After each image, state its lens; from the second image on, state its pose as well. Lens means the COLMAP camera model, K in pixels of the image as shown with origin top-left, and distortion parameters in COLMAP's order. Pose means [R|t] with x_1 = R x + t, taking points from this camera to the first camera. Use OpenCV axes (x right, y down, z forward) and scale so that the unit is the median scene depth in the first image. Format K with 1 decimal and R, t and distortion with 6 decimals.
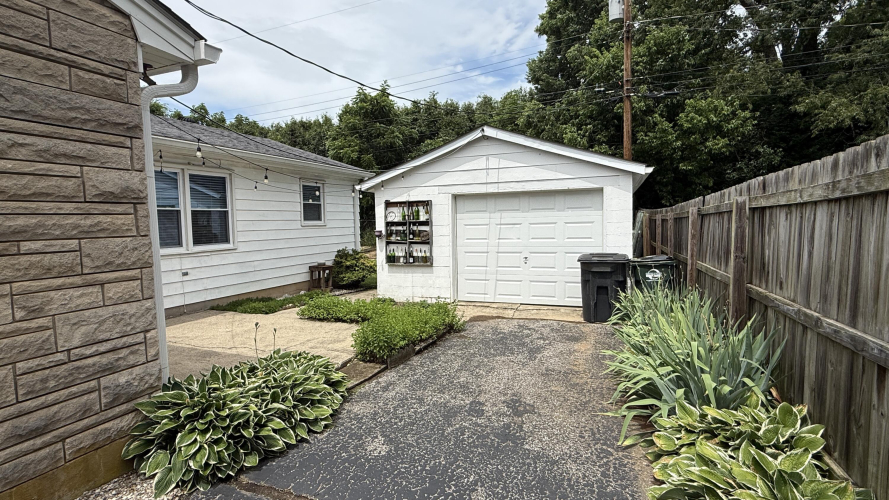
lens RADIAL K [[437.6, 0, 442.7], [0, 437.6, 257.2], [0, 0, 1]] dist [0.011083, 0.000033]
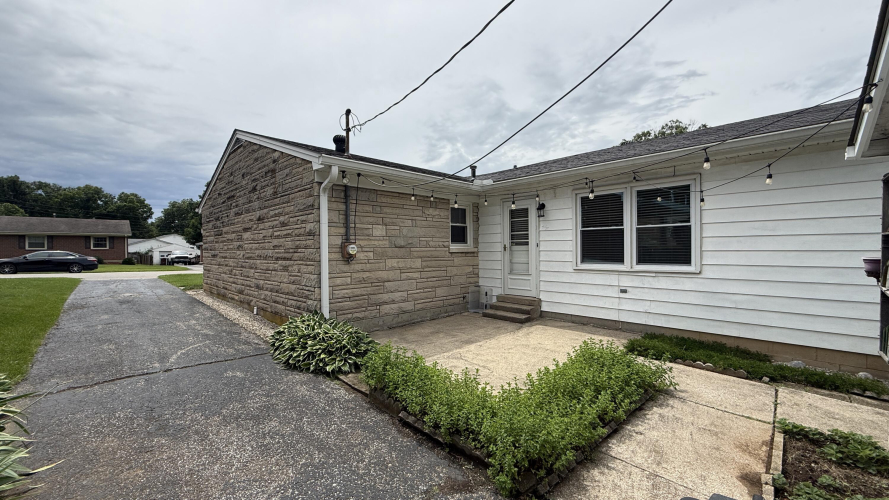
lens RADIAL K [[354.9, 0, 441.6], [0, 354.9, 250.5], [0, 0, 1]] dist [0.002347, 0.000928]
pose [[-0.391082, 0.024201, -0.920038, 0.289496], [-0.064677, 0.996460, 0.053703, -0.063245], [0.918081, 0.080507, -0.388132, 0.814681]]
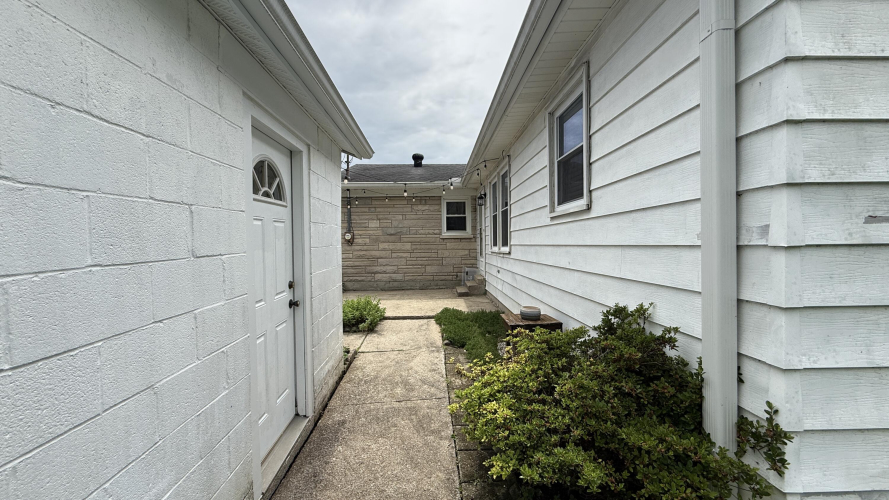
lens RADIAL K [[354.9, 0, 444.5], [0, 354.9, 252.4], [0, 0, 1]] dist [0.002347, 0.000928]
pose [[-0.909846, 0.039714, -0.413042, -0.115676], [-0.006524, 0.993917, 0.109935, -0.093227], [0.414895, 0.102719, -0.904052, 1.563242]]
